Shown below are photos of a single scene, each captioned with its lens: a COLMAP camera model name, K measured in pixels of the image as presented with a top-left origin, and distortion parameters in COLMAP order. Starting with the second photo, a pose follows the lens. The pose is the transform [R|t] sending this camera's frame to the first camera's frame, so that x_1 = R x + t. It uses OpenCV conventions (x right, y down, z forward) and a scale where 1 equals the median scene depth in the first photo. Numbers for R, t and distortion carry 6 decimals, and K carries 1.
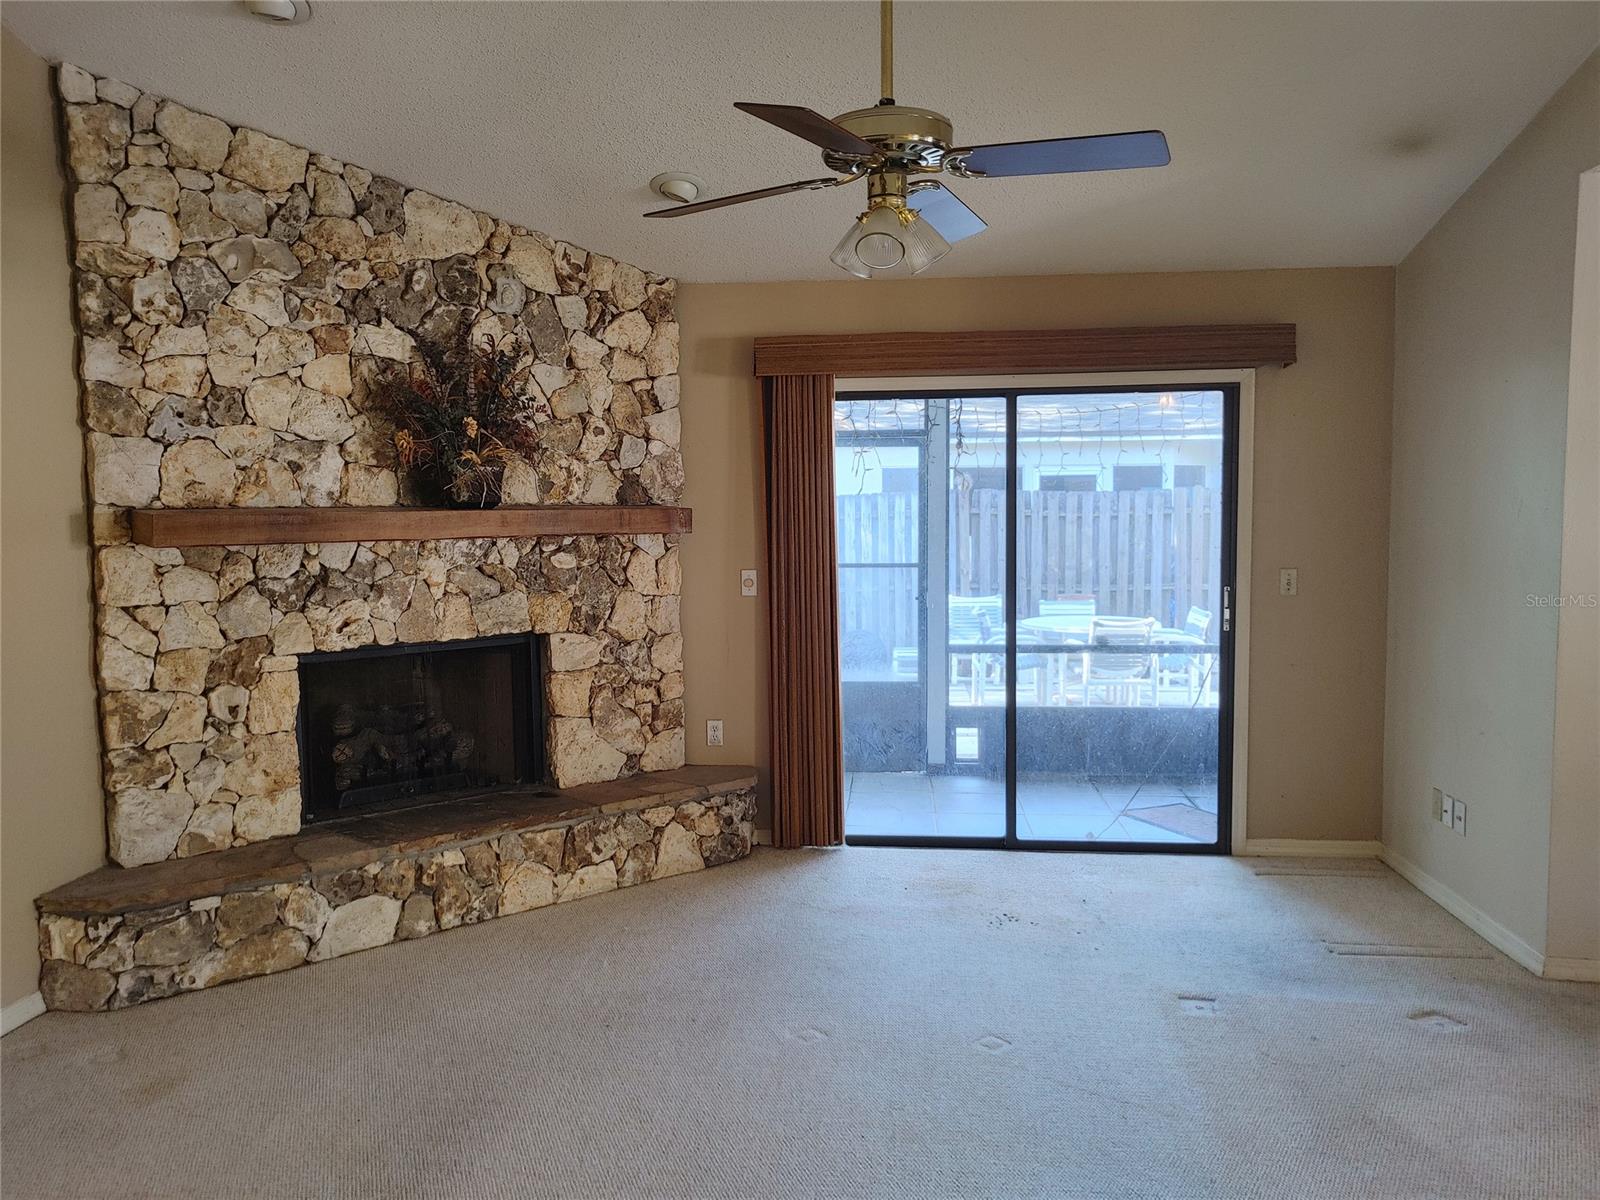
lens RADIAL K [[1225.8, 0, 800.0], [0, 1225.8, 600.0], [0, 0, 1]] dist [0.037883, -0.029261]
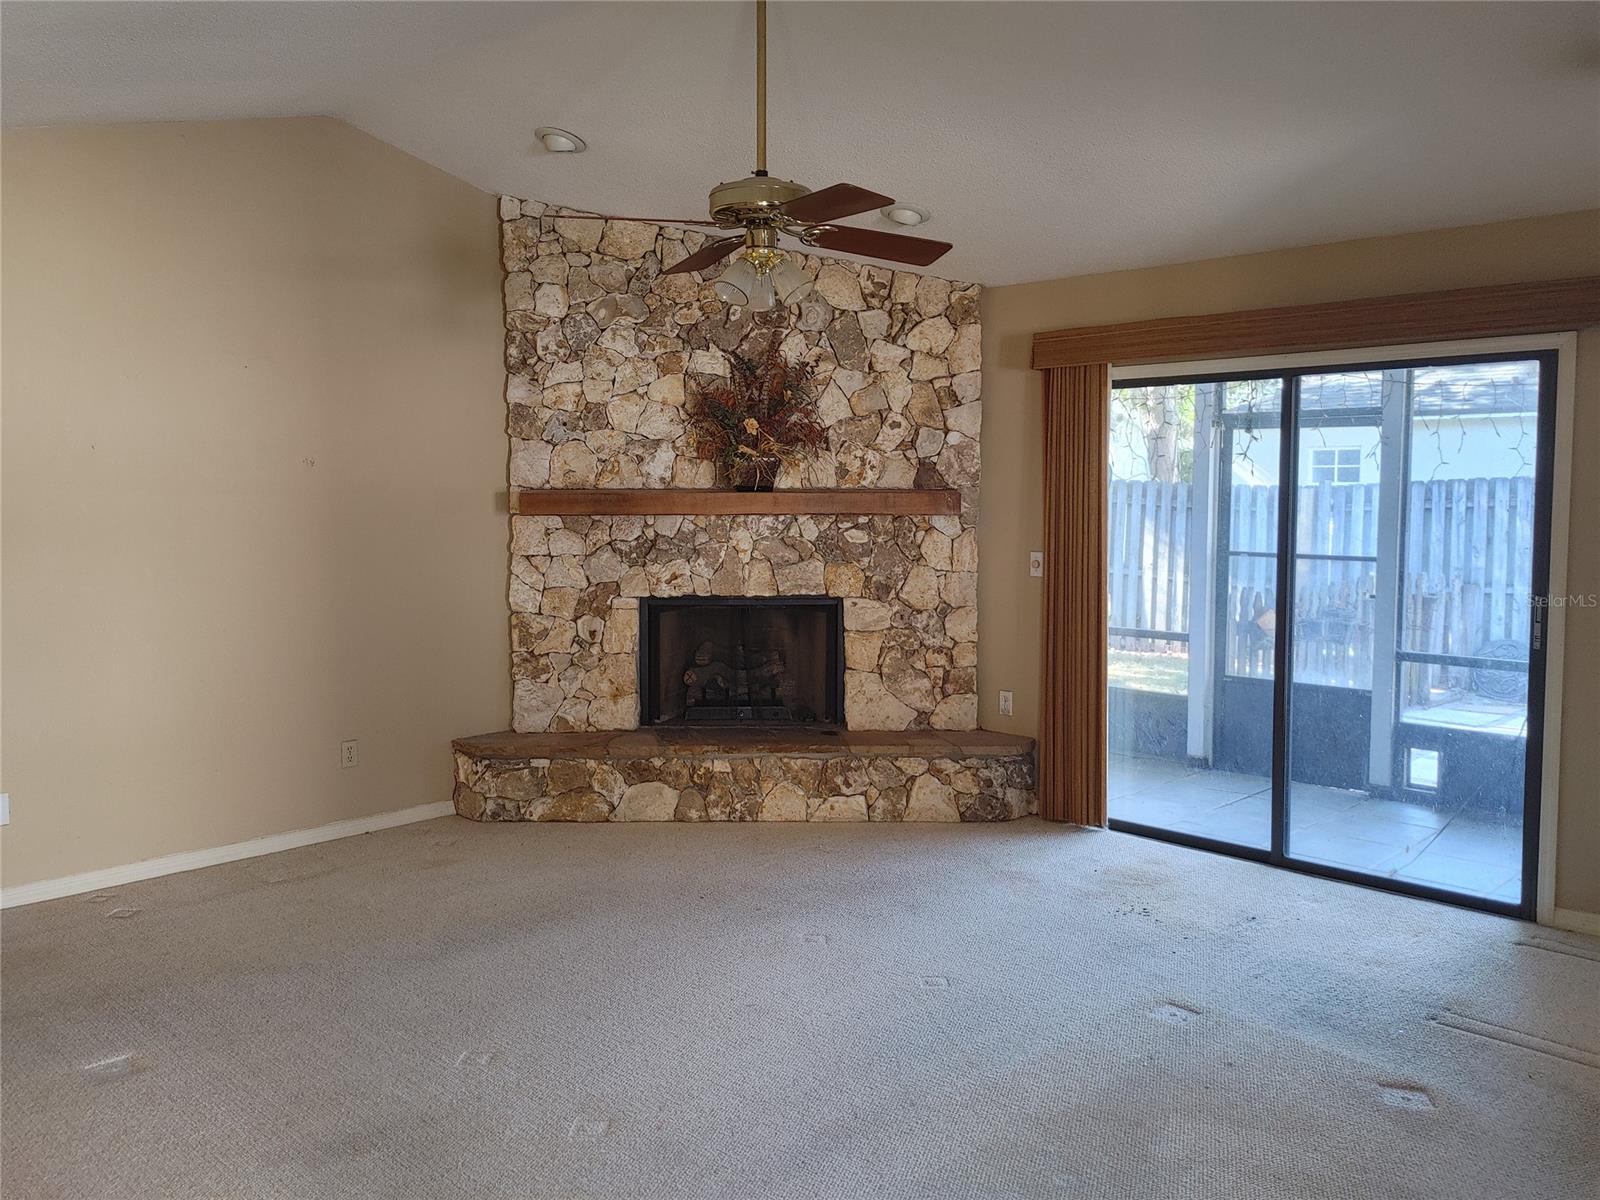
lens RADIAL K [[1302.5, 0, 799.5], [0, 1302.5, 566.4], [0, 0, 1]] dist [0.037324, -0.039342]
pose [[0.771915, 0.048965, -0.633837, 0.614487], [-0.057260, 0.998332, 0.007390, -0.010408], [0.633141, 0.030589, 0.773432, 0.004878]]
